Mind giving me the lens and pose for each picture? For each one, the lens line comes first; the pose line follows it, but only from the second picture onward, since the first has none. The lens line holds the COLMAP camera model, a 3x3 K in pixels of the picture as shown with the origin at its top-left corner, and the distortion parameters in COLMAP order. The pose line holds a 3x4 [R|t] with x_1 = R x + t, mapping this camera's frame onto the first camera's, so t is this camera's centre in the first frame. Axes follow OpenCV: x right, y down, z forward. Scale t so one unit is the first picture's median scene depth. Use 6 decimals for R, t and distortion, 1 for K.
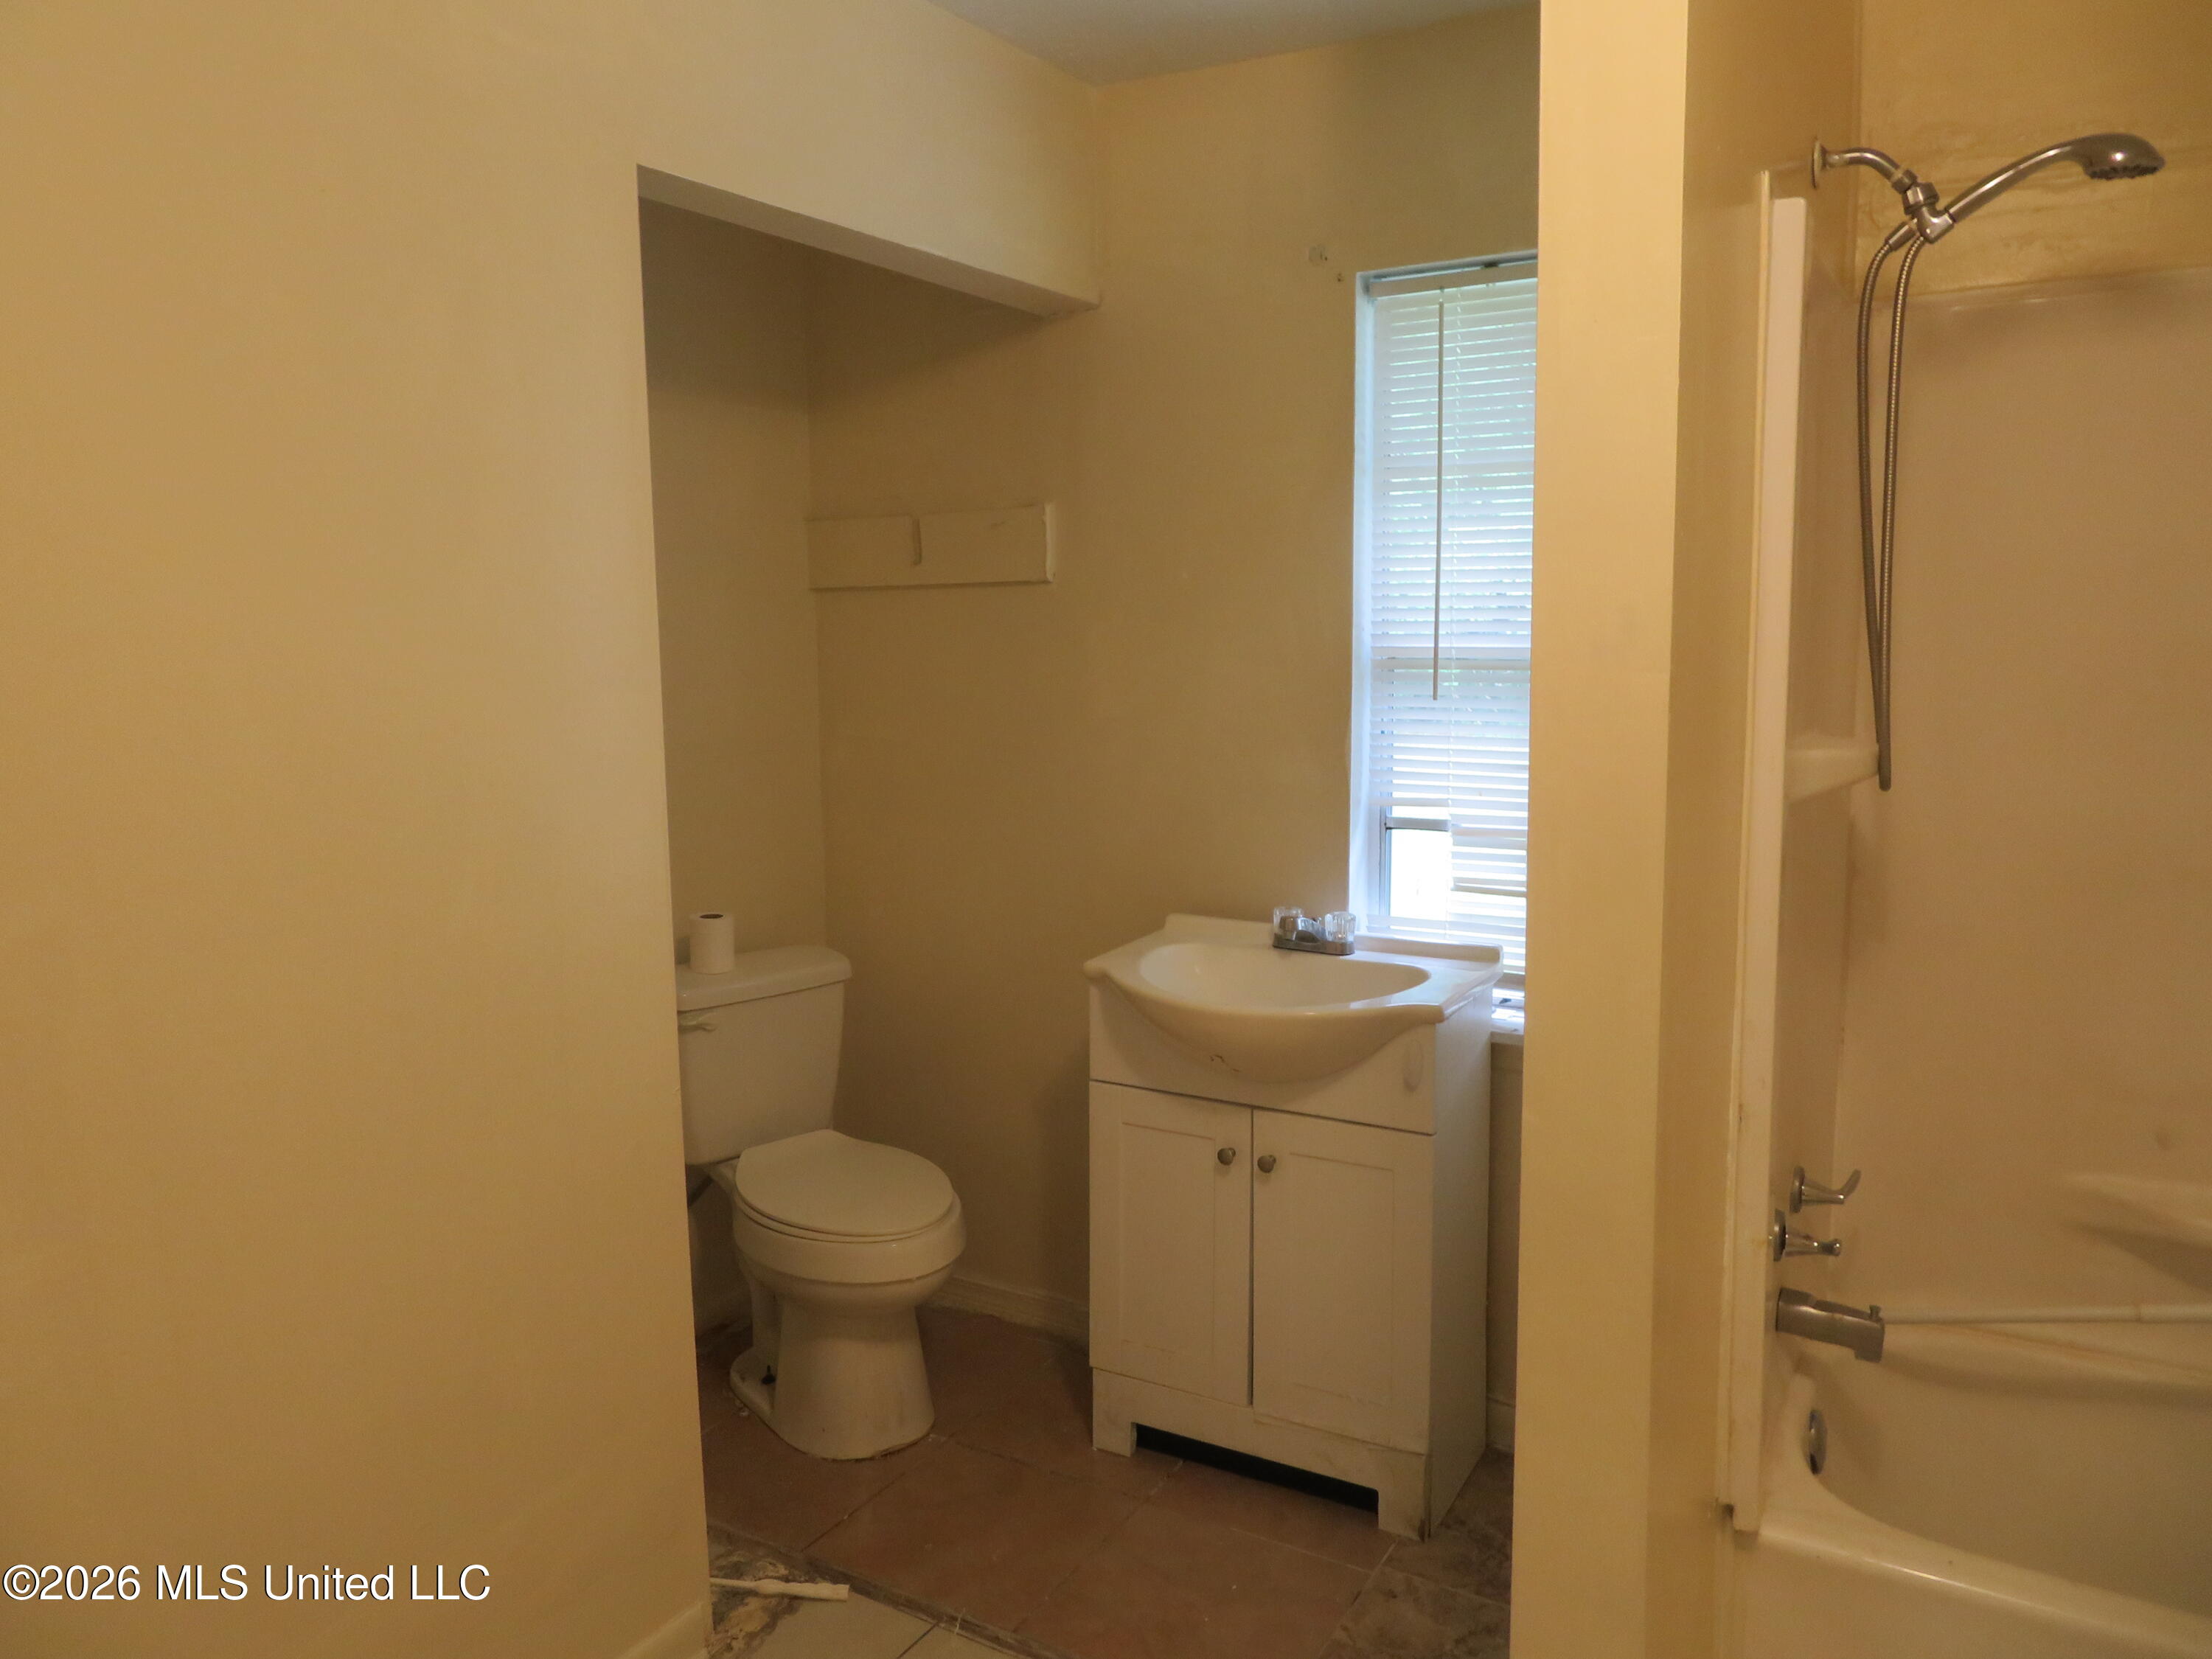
lens RADIAL K [[1590.9, 0, 1107.5], [0, 1590.9, 827.7], [0, 0, 1]] dist [-0.016986, 0.011924]
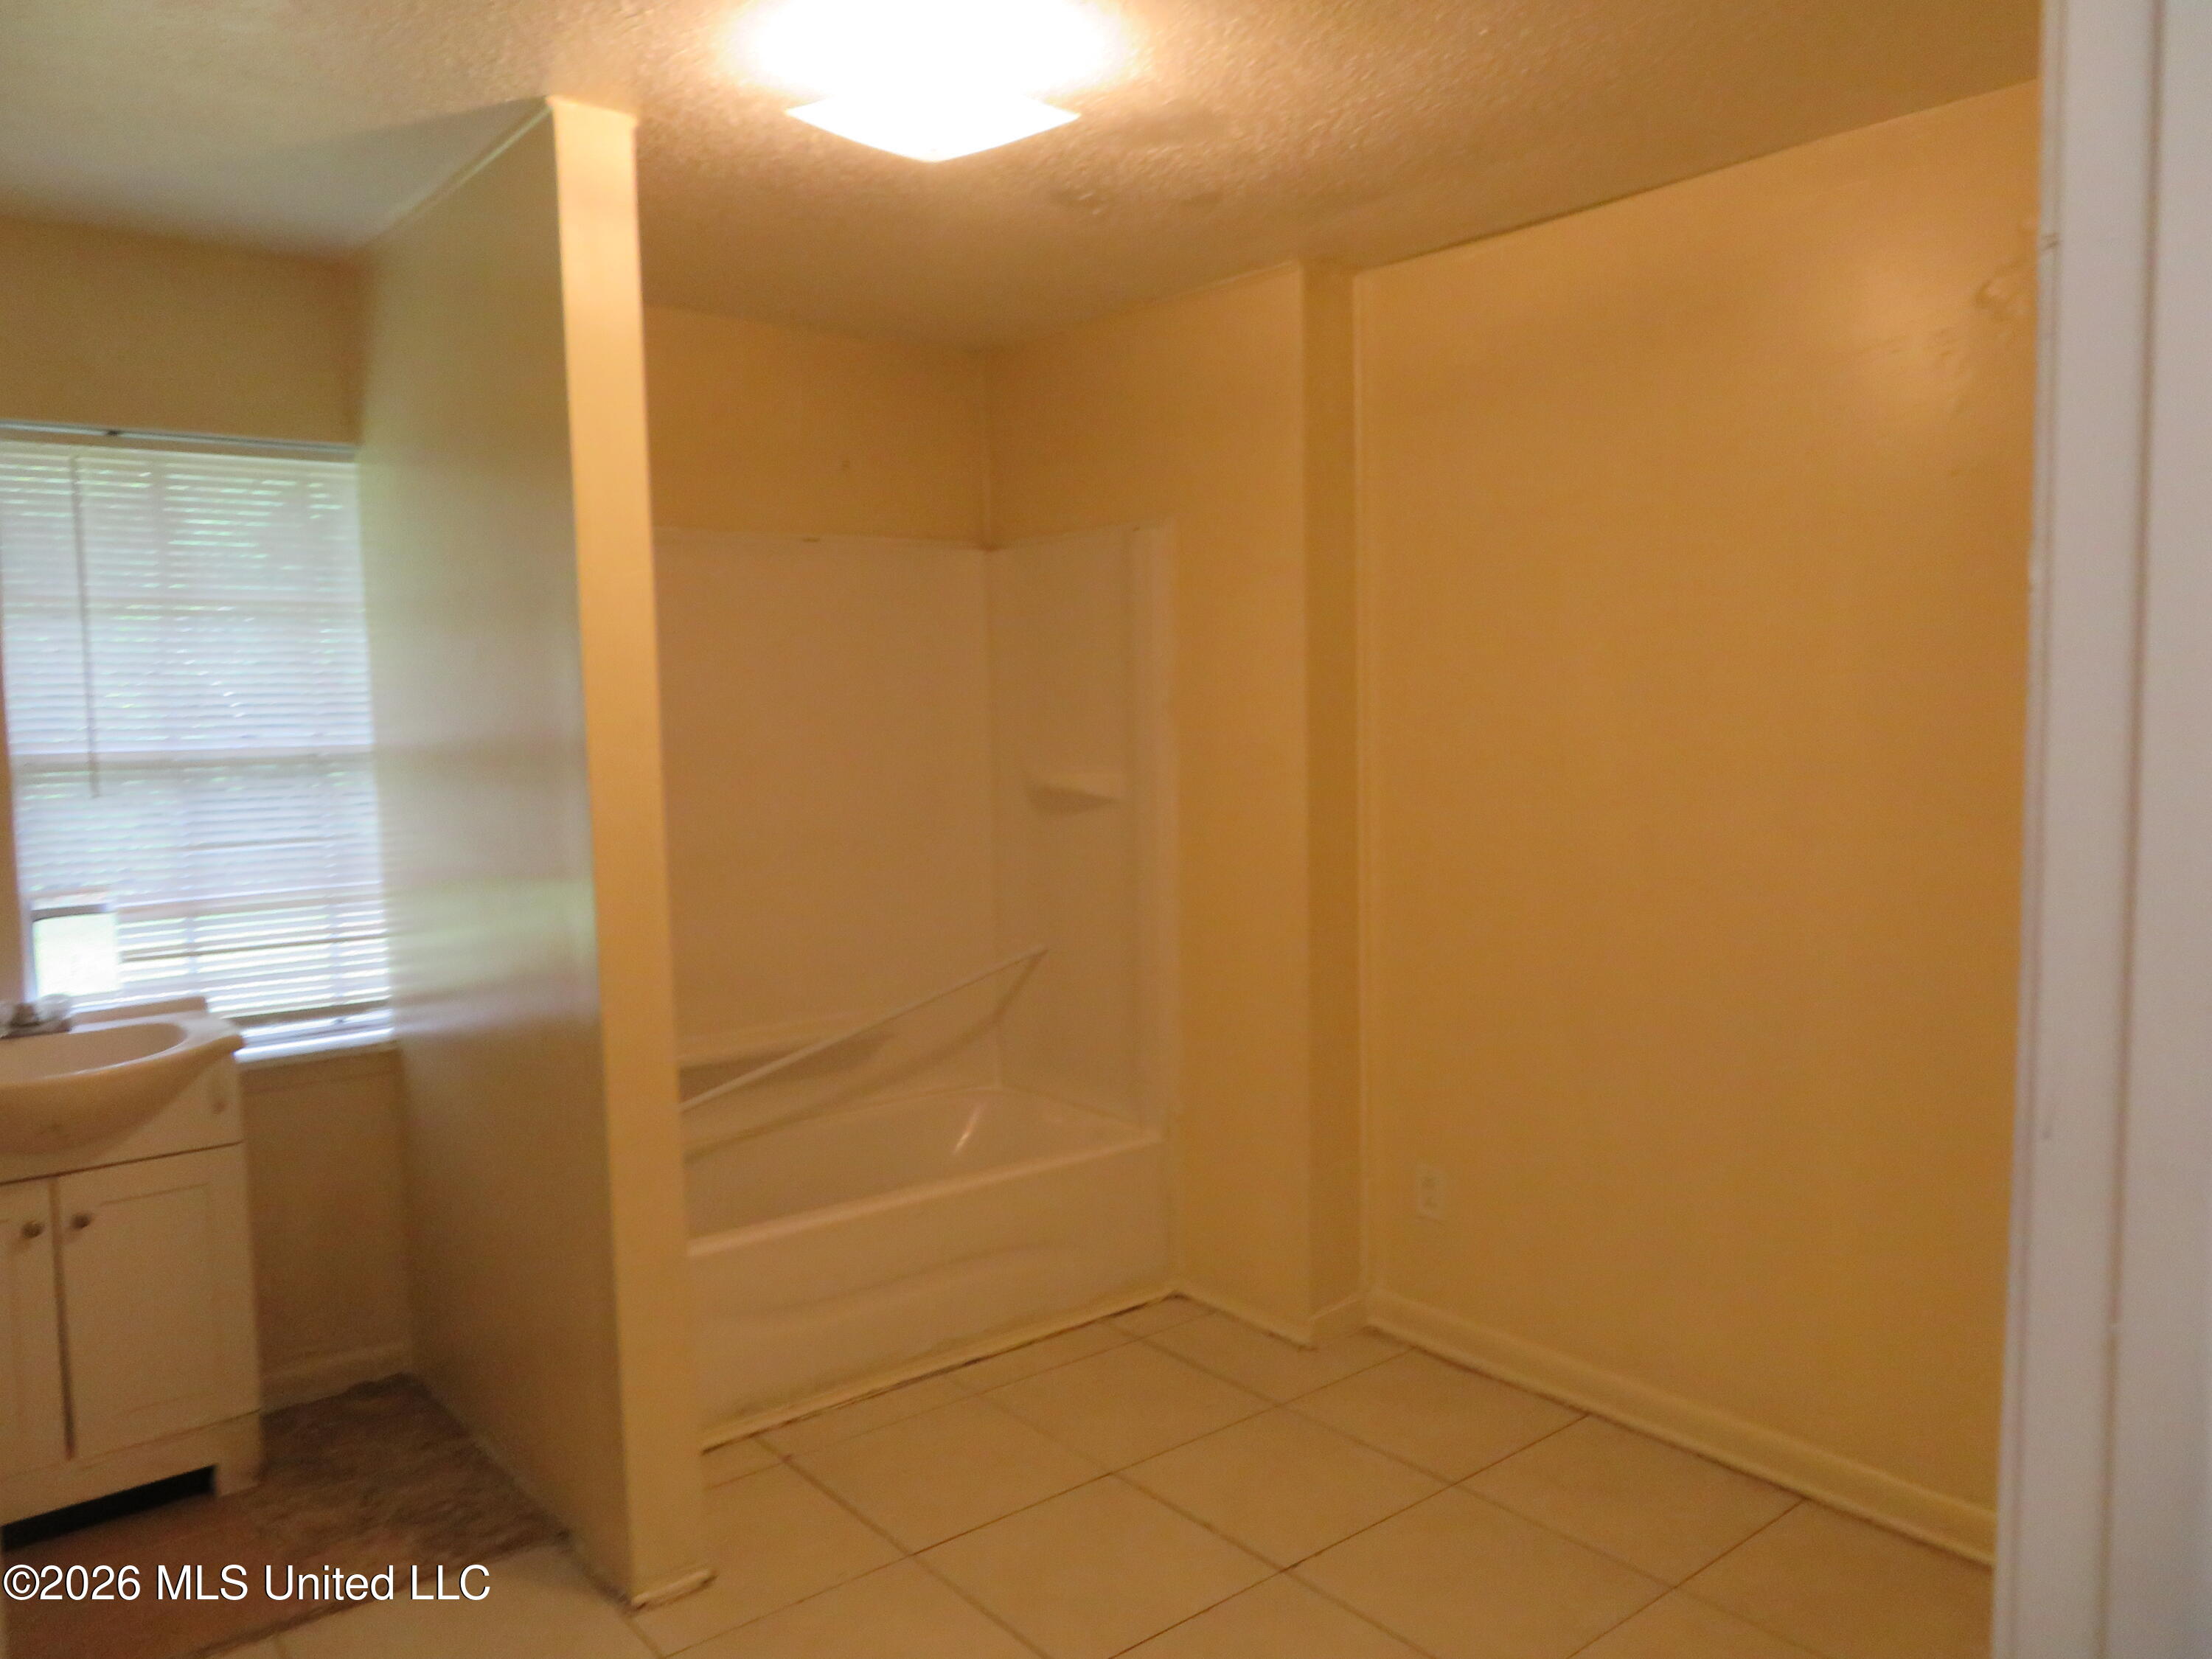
lens RADIAL K [[1590.9, 0, 1102.7], [0, 1590.9, 829.4], [0, 0, 1]] dist [-0.016986, 0.011924]
pose [[0.335136, -0.073094, 0.939330, -0.654648], [0.132816, 0.990696, 0.029705, 0.004398], [-0.932761, 0.114803, 0.341726, -0.064835]]
